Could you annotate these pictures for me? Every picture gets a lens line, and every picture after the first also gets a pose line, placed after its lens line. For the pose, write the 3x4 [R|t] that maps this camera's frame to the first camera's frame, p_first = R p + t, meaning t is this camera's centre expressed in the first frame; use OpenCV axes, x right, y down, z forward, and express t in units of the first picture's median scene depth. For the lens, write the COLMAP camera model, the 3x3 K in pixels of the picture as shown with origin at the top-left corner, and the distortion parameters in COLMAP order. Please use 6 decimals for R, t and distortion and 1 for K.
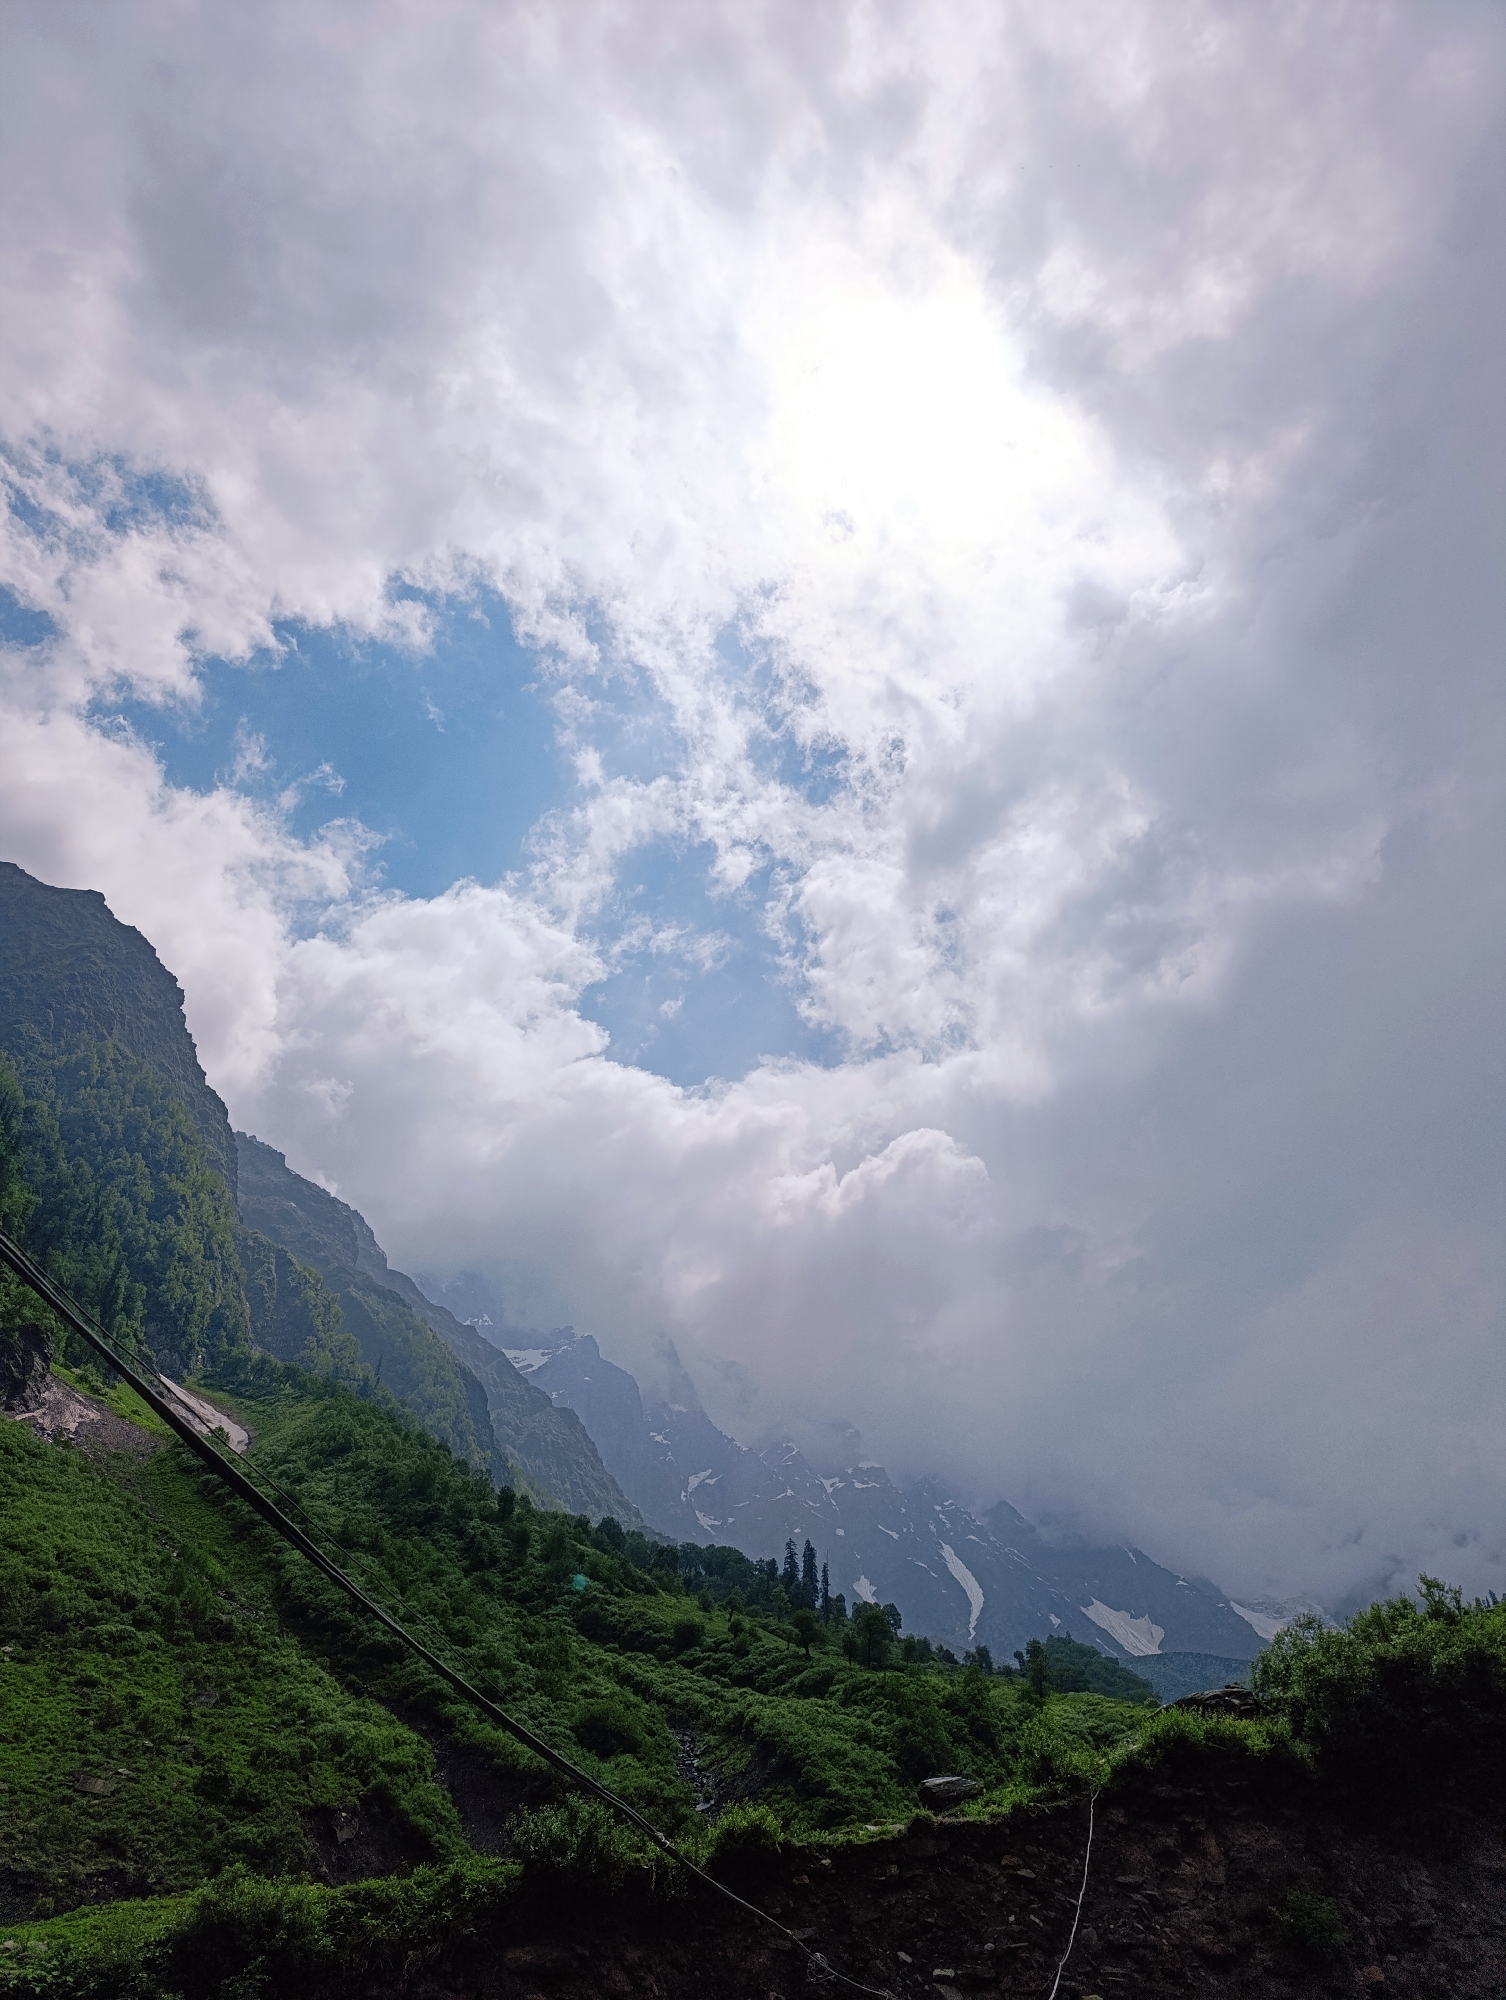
lens RADIAL K [[1352.9, 0, 765.8], [0, 1352.9, 1003.6], [0, 0, 1]] dist [0.057541, -0.059873]
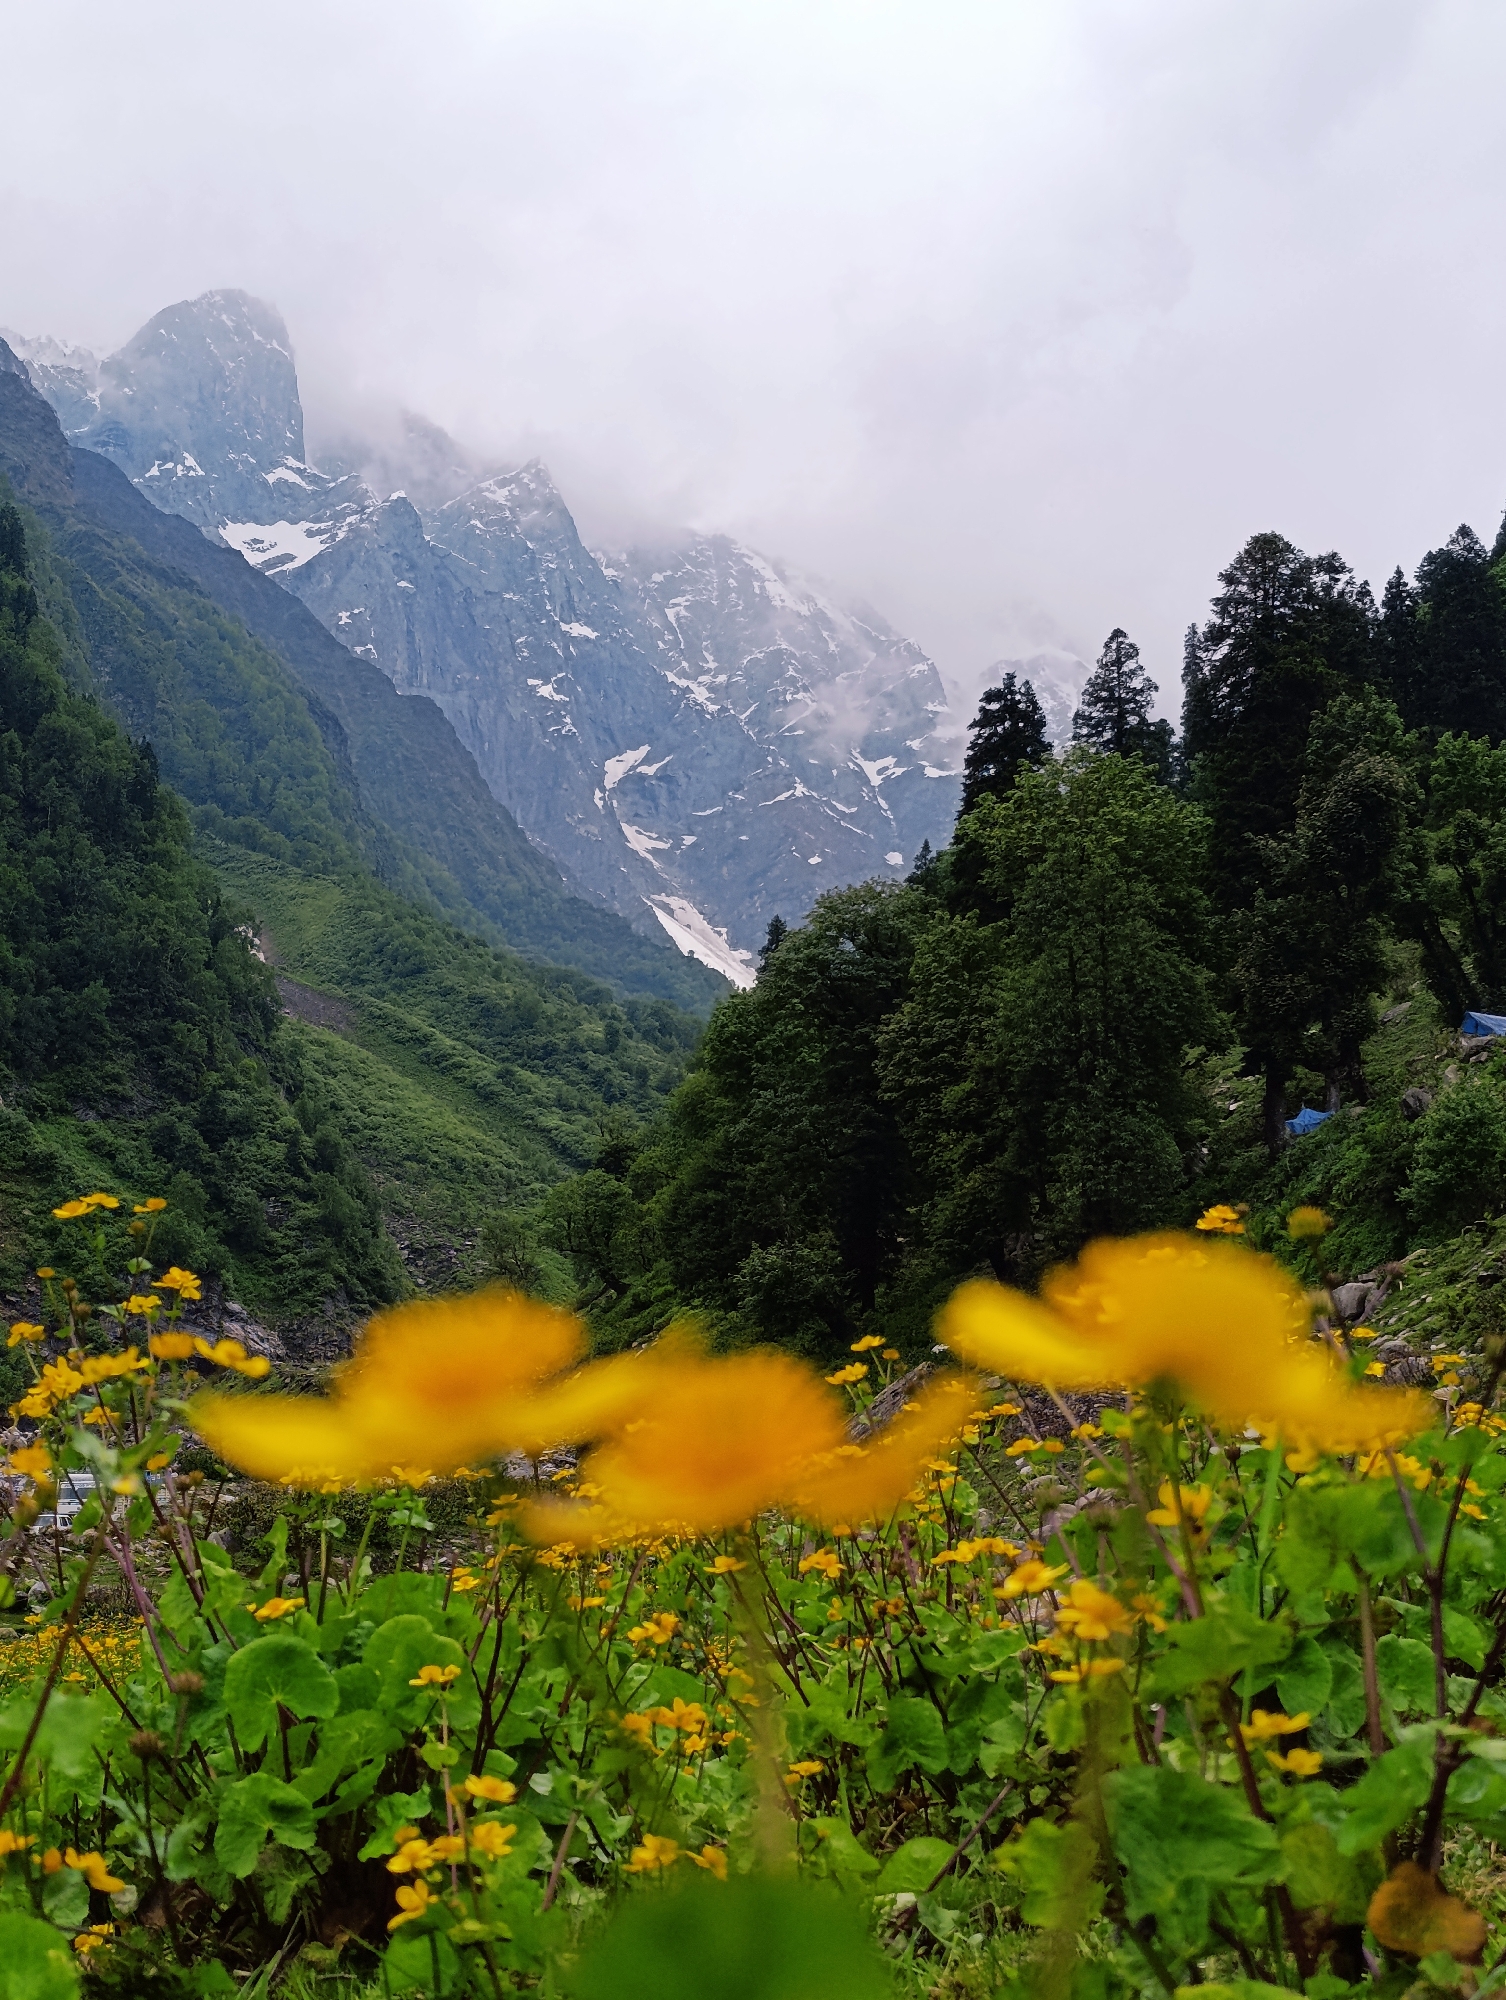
lens RADIAL K [[3219.1, 0, 817.5], [0, 3219.1, 1005.7], [0, 0, 1]] dist [0.112016, 0.000000]
pose [[0.999575, -0.002956, 0.028995, -0.053905], [-0.009543, 0.906803, 0.421446, -0.387802], [-0.027538, -0.421544, 0.906390, -0.691622]]
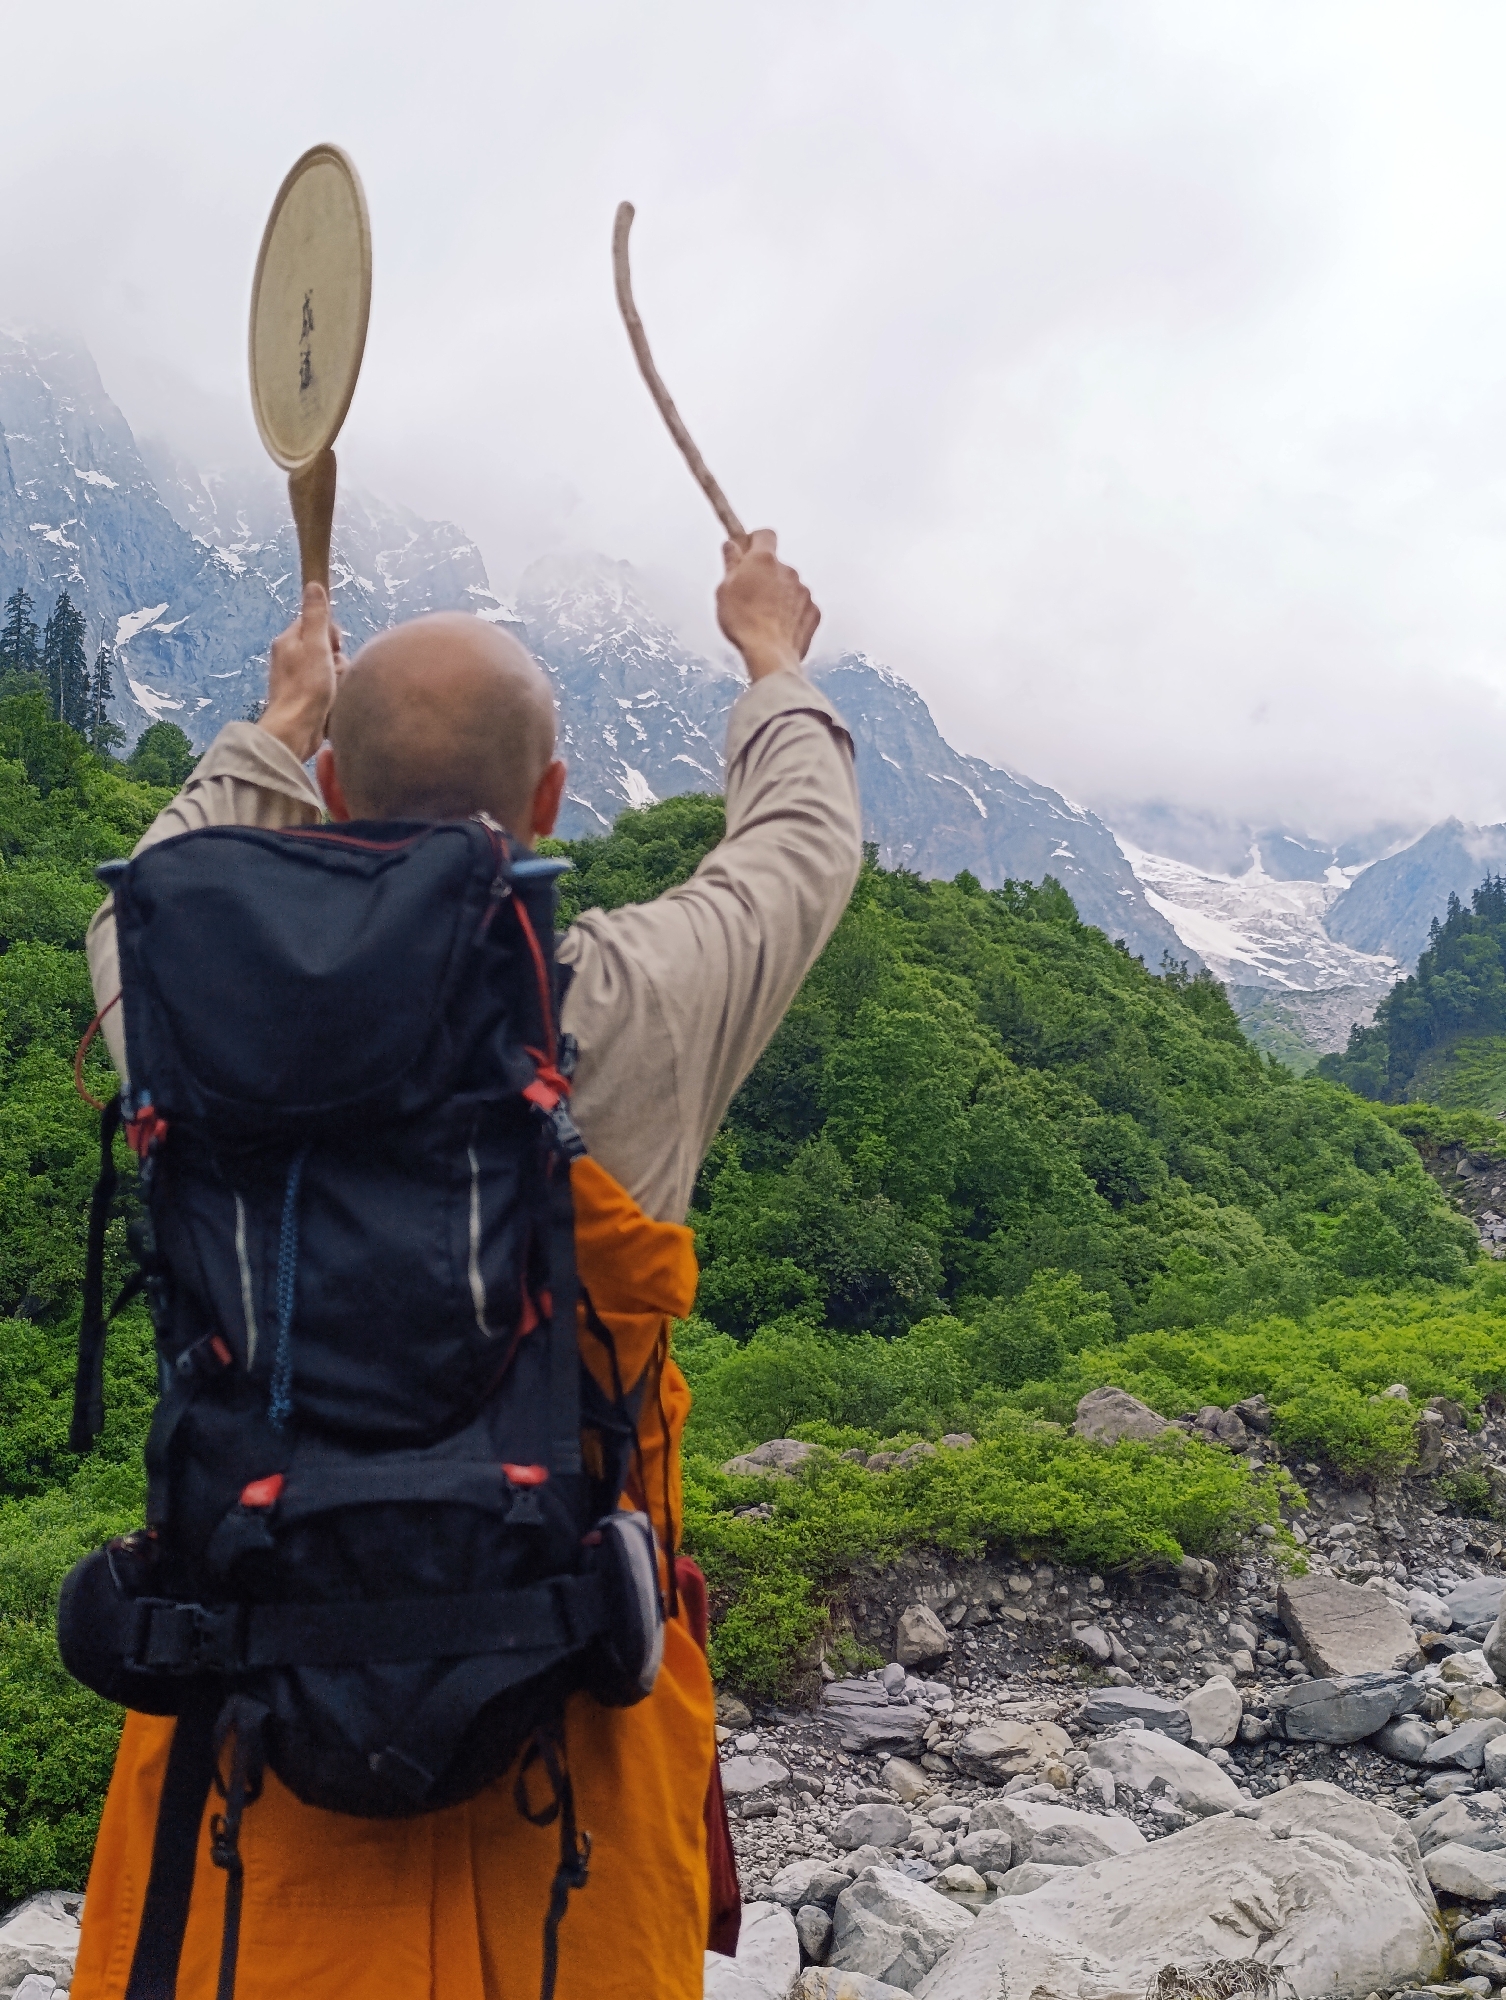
lens RADIAL K [[2729.7, 0, 759.7], [0, 2729.7, 1039.0], [0, 0, 1]] dist [0.072620, 0.000000]
pose [[0.987079, 0.028182, 0.157734, 0.088238], [-0.096502, 0.890411, 0.444809, 0.103417], [-0.127913, -0.454284, 0.881626, 0.157003]]
